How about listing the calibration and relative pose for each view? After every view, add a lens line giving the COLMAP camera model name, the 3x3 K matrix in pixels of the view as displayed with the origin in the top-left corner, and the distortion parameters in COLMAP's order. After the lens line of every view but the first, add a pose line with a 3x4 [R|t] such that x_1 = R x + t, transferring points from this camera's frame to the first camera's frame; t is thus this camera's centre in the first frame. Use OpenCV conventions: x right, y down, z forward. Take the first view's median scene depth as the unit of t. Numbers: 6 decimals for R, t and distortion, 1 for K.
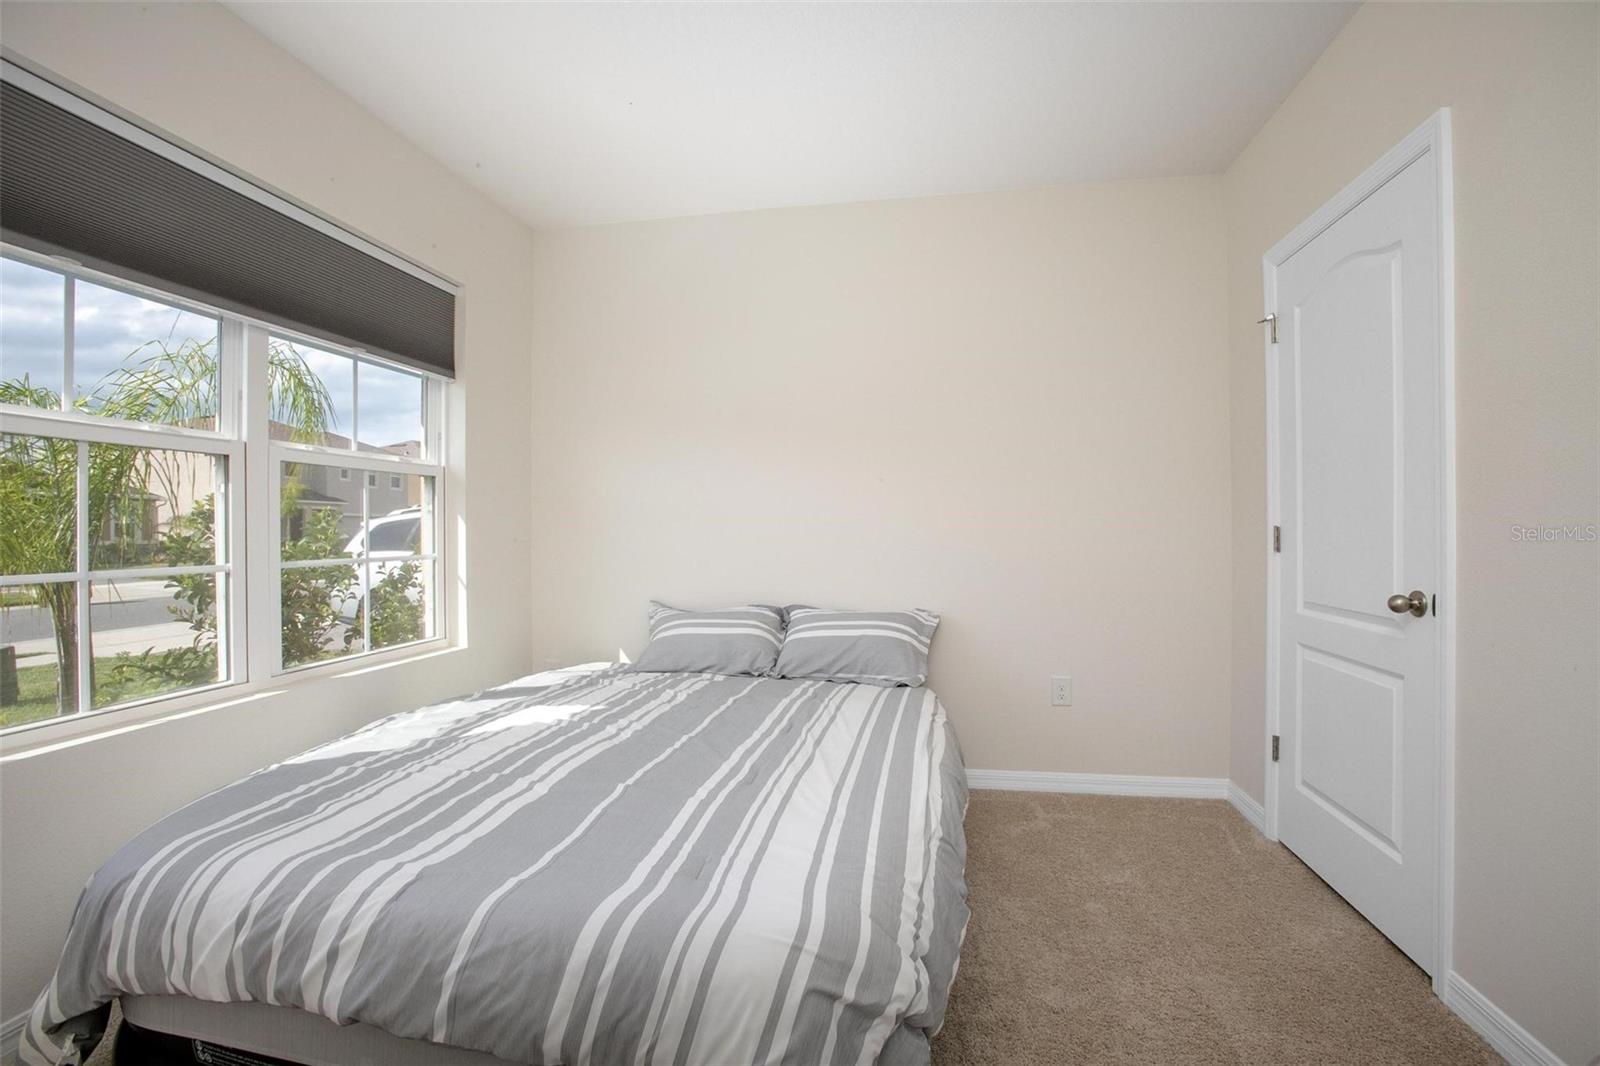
lens RADIAL K [[729.8, 0, 793.6], [0, 729.8, 538.7], [0, 0, 1]] dist [-0.018048, 0.004821]
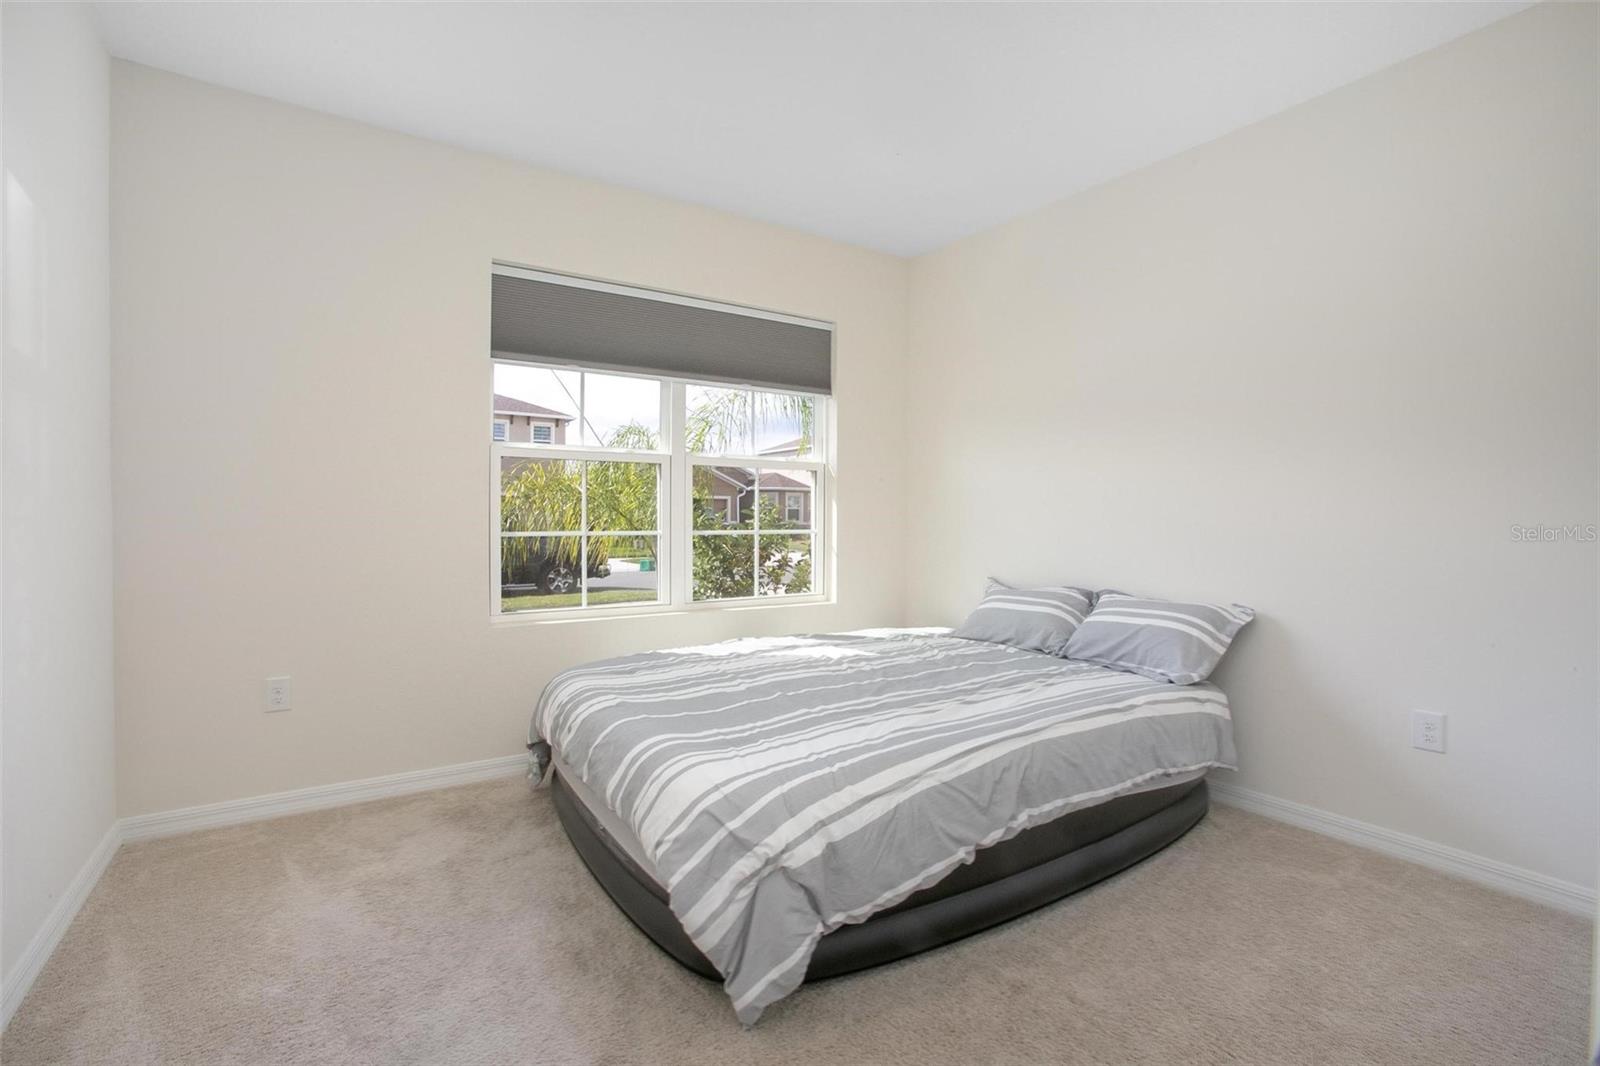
lens RADIAL K [[729.8, 0, 791.7], [0, 729.8, 541.8], [0, 0, 1]] dist [-0.018048, 0.004821]
pose [[0.701547, 0.029810, -0.711999, 0.429239], [-0.015330, 0.999525, 0.026743, 0.009423], [0.712458, -0.007847, 0.701671, 0.029038]]
